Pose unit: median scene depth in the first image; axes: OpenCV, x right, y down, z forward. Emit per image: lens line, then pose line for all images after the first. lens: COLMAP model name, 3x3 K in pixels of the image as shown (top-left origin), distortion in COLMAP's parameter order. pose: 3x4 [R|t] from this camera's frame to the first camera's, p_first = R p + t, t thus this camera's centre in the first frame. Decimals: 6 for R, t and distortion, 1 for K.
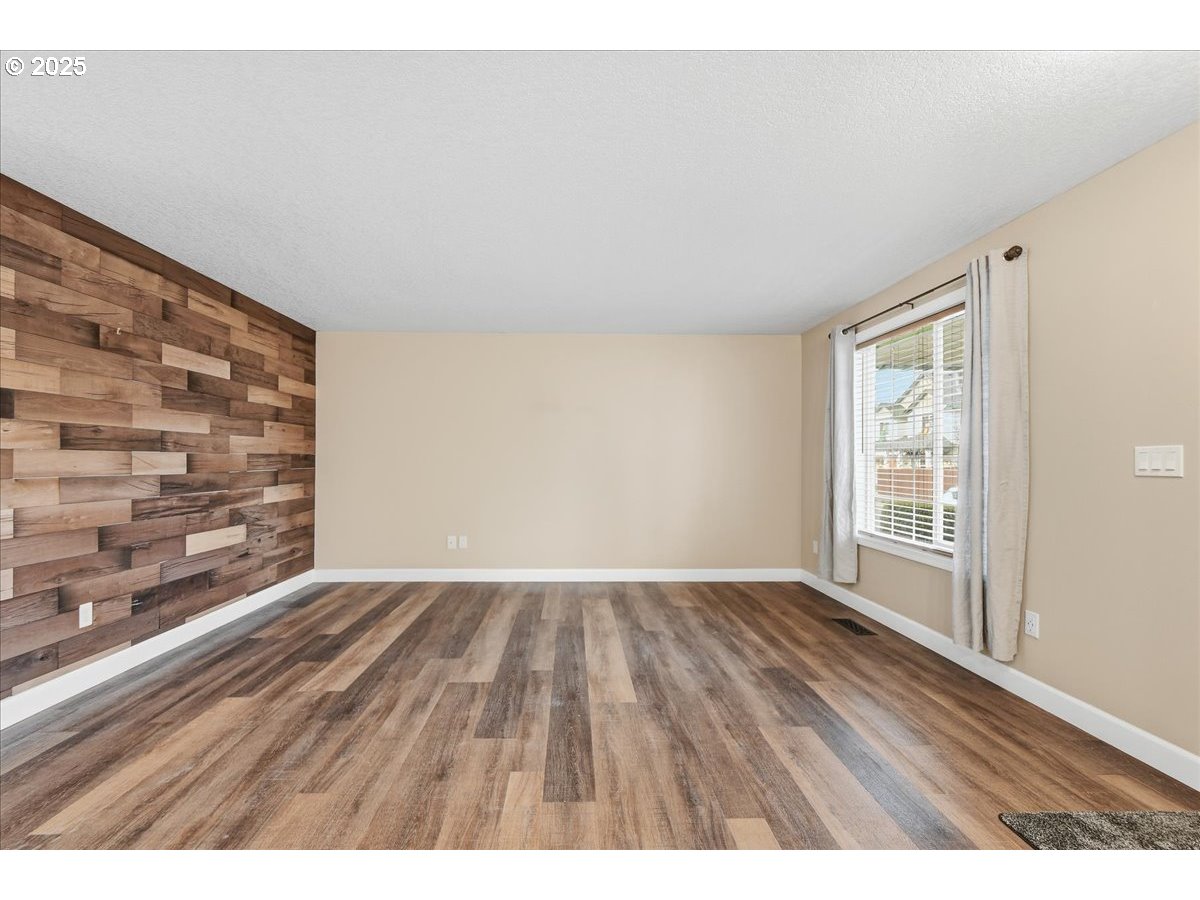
lens RADIAL K [[525.2, 0, 578.1], [0, 525.2, 462.1], [0, 0, 1]] dist [-0.000586, -0.000445]
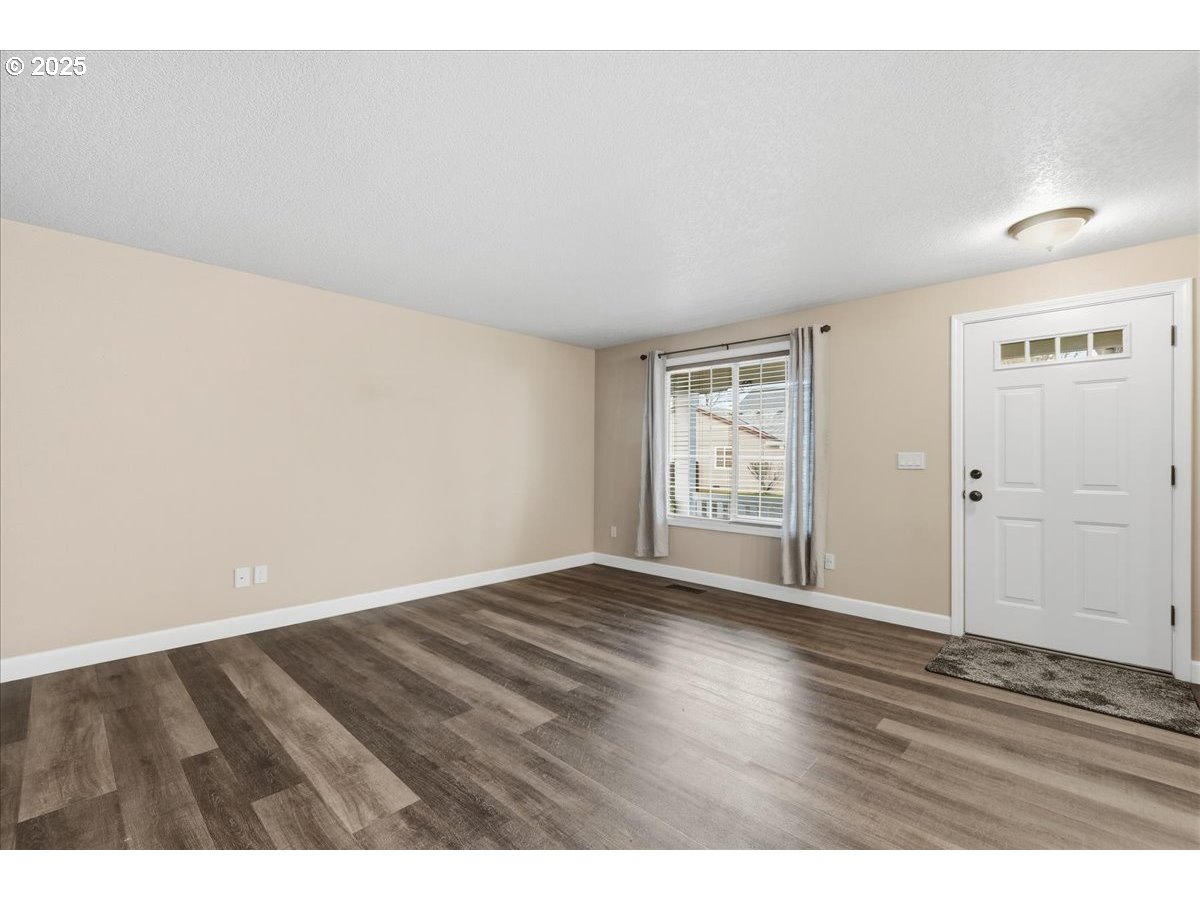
lens RADIAL K [[525.2, 0, 578.1], [0, 525.2, 462.1], [0, 0, 1]] dist [-0.000586, -0.000445]
pose [[0.718770, -0.006872, 0.695214, -0.504512], [0.000784, 0.999959, 0.009074, -0.007551], [-0.695248, -0.005977, 0.718745, 0.237913]]
